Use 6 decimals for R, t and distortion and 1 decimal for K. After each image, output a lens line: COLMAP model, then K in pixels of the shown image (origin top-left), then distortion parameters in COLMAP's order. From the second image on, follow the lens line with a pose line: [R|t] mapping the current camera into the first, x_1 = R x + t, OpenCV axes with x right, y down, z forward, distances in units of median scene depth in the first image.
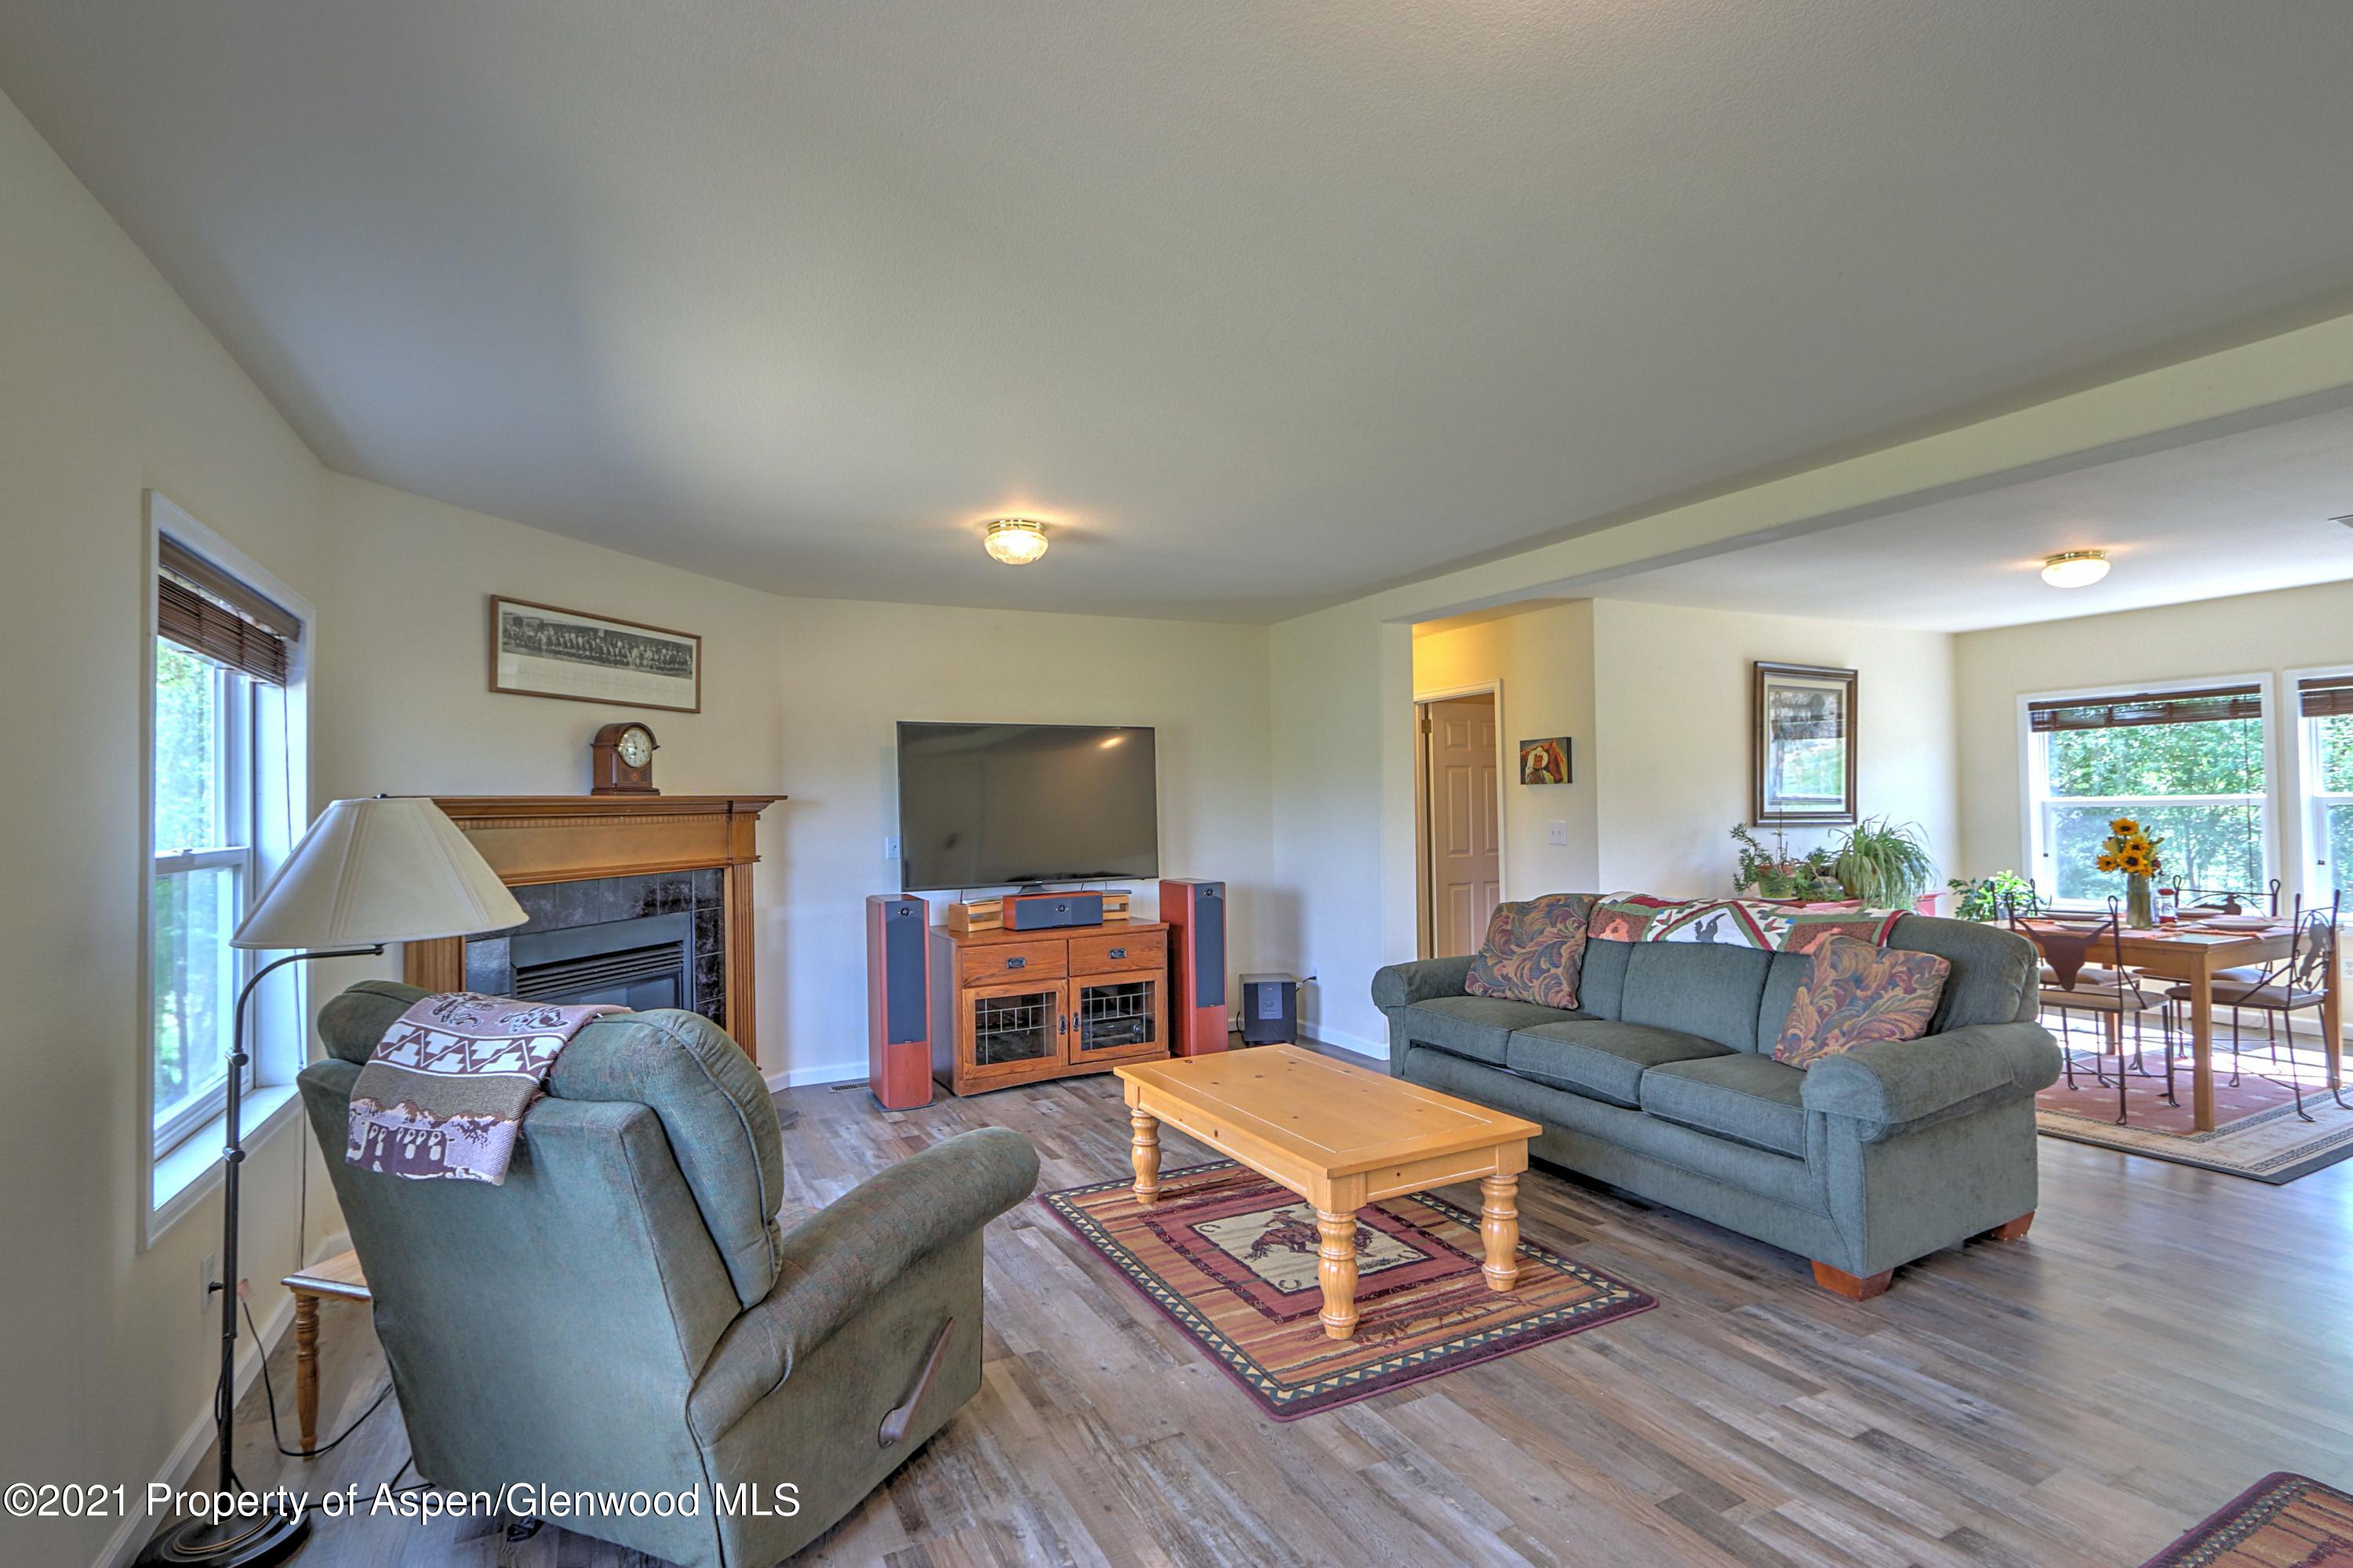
lens RADIAL K [[1112.8, 0, 1170.2], [0, 1112.8, 788.7], [0, 0, 1]] dist [-0.013834, 0.000534]
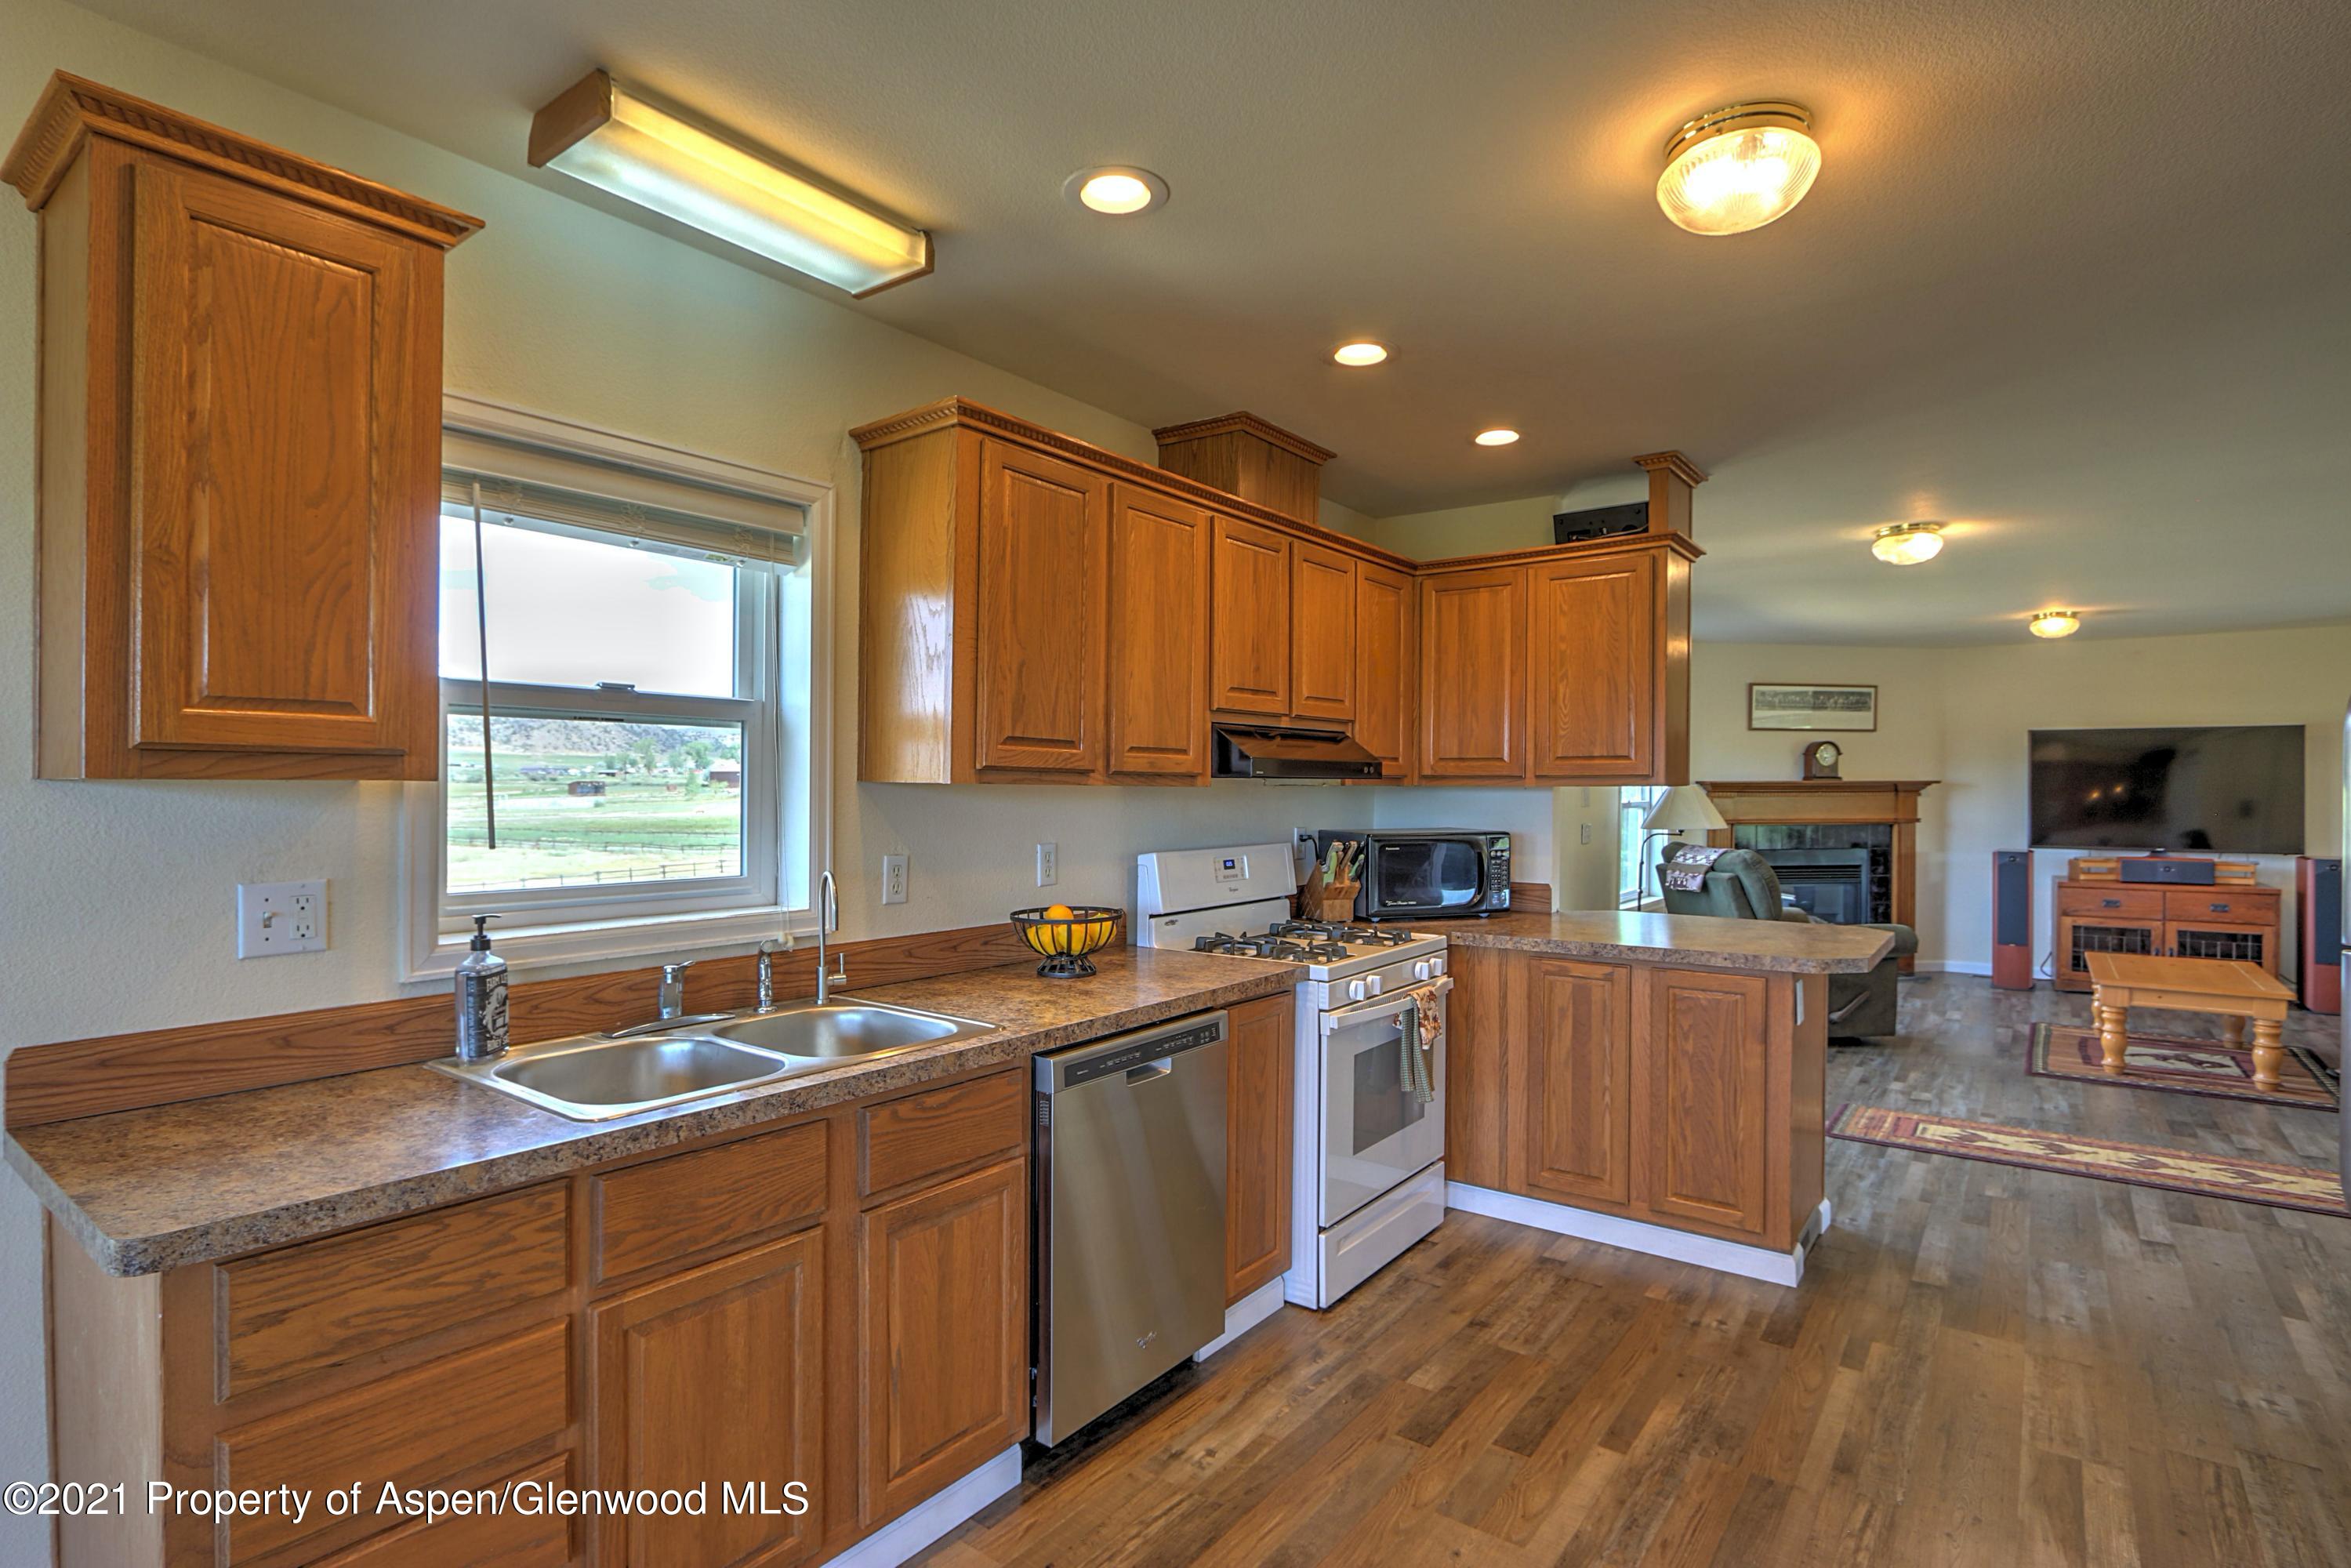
lens RADIAL K [[1179.6, 0, 1169.5], [0, 1179.6, 791.3], [0, 0, 1]] dist [0.002557, 0.000197]
pose [[0.459293, 0.023018, -0.887987, 0.678054], [0.003035, 0.999618, 0.027481, -0.030168], [0.888280, -0.015317, 0.459047, -0.777144]]
